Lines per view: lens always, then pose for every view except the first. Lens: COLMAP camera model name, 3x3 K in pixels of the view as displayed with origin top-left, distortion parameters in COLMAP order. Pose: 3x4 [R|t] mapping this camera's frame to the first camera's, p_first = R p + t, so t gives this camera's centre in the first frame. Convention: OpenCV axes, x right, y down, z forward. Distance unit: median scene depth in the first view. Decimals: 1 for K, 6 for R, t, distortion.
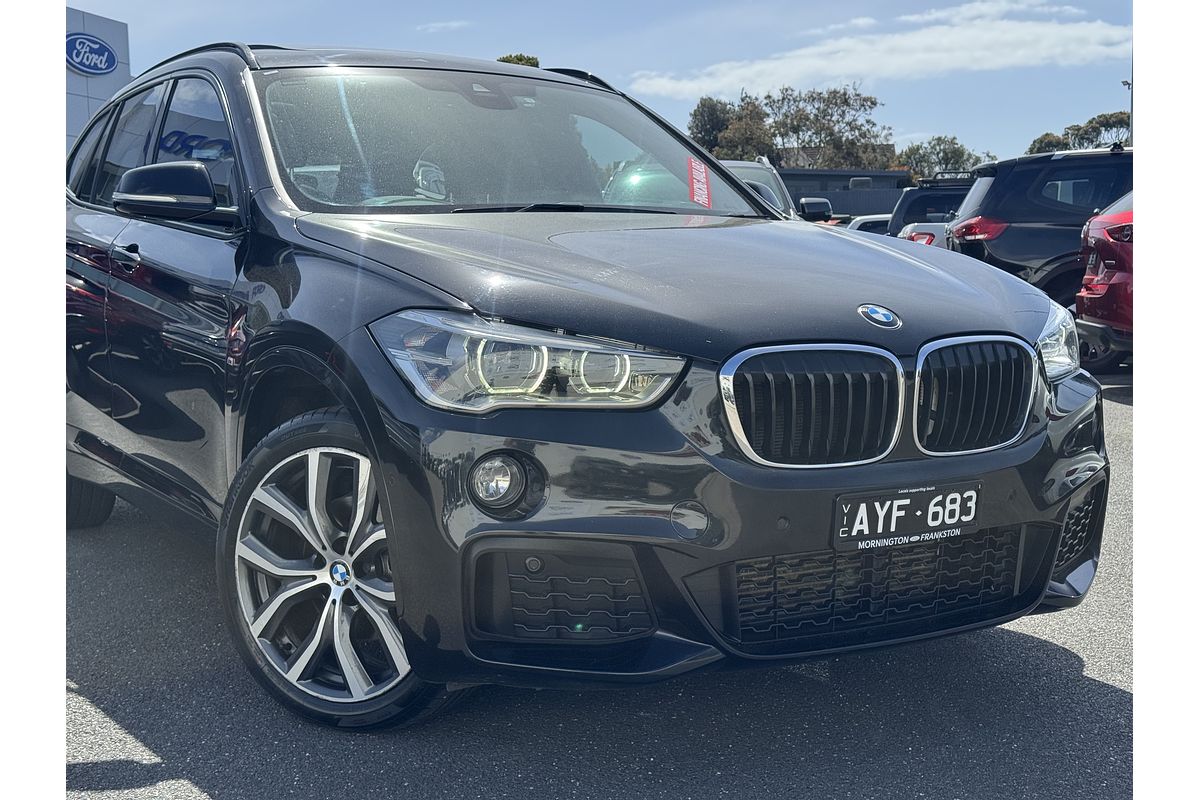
lens RADIAL K [[1579.8, 0, 600.0], [0, 1579.8, 400.0], [0, 0, 1]] dist [0.137880, -0.075019]
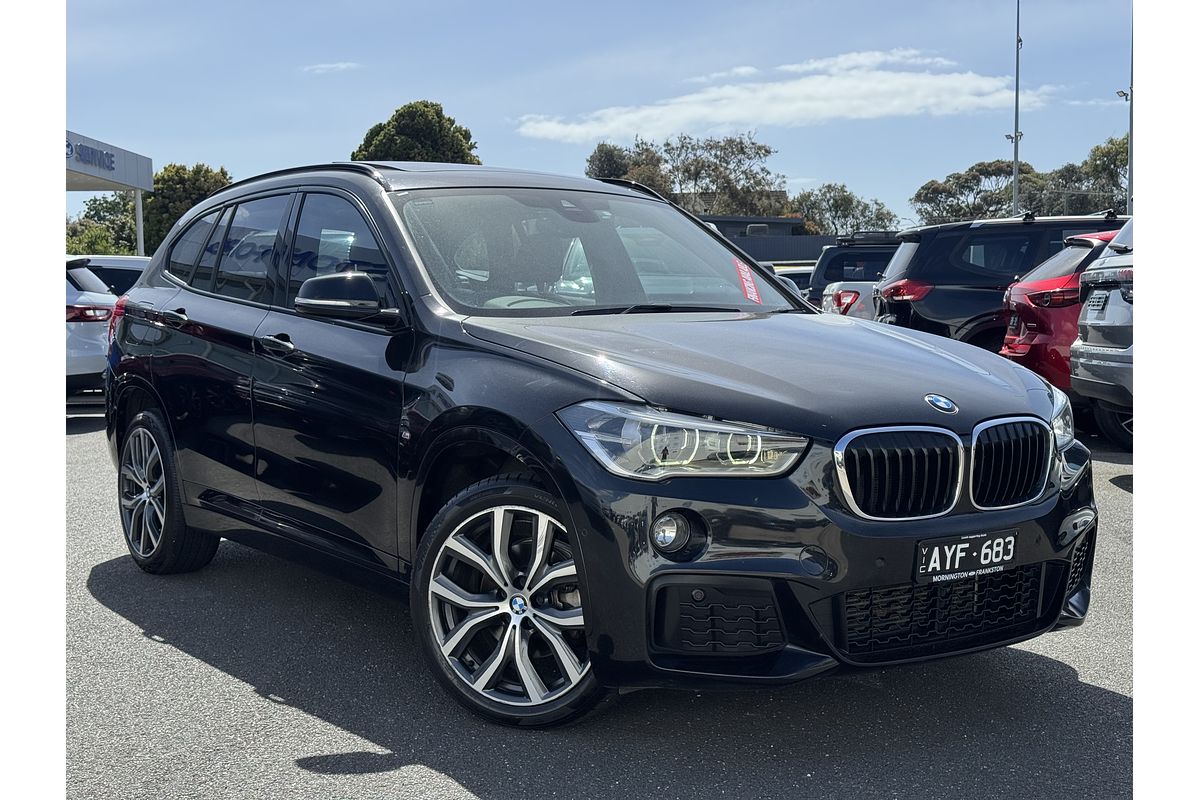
lens RADIAL K [[1579.8, 0, 600.0], [0, 1579.8, 400.0], [0, 0, 1]] dist [0.137880, -0.075019]
pose [[0.997689, -0.002328, 0.067904, -0.184883], [0.004067, 0.999667, -0.025482, -0.022347], [-0.067822, 0.025699, 0.997366, -0.277005]]
